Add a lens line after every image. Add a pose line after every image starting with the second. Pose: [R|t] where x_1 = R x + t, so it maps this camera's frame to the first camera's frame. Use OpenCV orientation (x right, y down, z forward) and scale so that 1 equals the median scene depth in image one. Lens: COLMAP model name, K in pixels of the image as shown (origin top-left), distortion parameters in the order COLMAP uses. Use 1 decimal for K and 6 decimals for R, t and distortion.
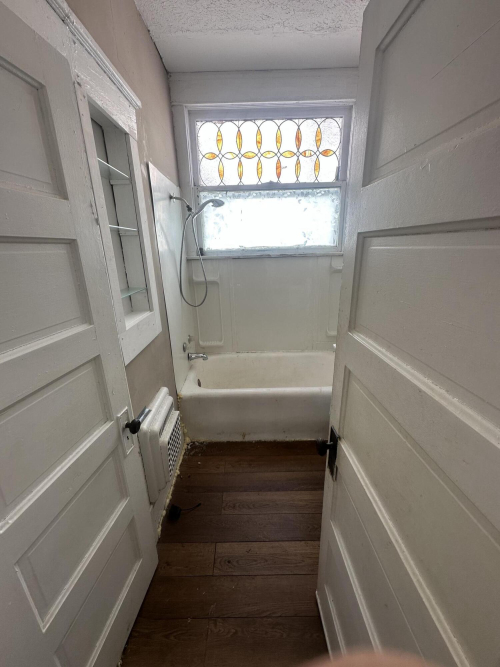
lens RADIAL K [[267.1, 0, 250.0], [0, 267.1, 333.5], [0, 0, 1]] dist [-0.004173, 0.000407]
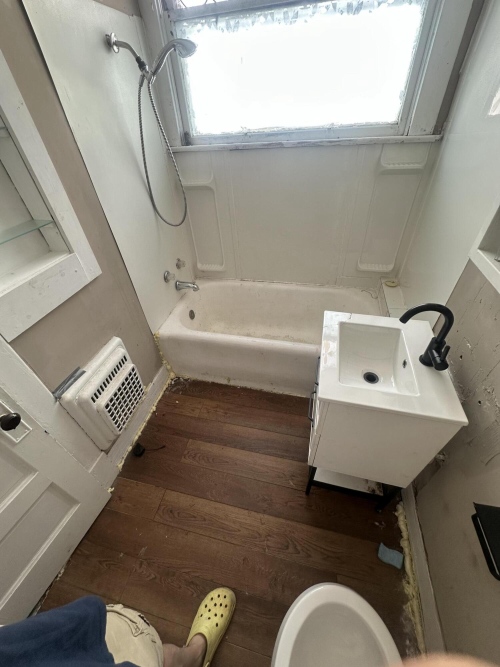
lens RADIAL K [[267.1, 0, 250.0], [0, 267.1, 333.5], [0, 0, 1]] dist [-0.004173, 0.000407]
pose [[0.971180, 0.131622, -0.198708, 0.220134], [-0.044041, 0.918436, 0.393110, -0.138687], [0.234242, -0.373029, 0.897764, 0.253297]]
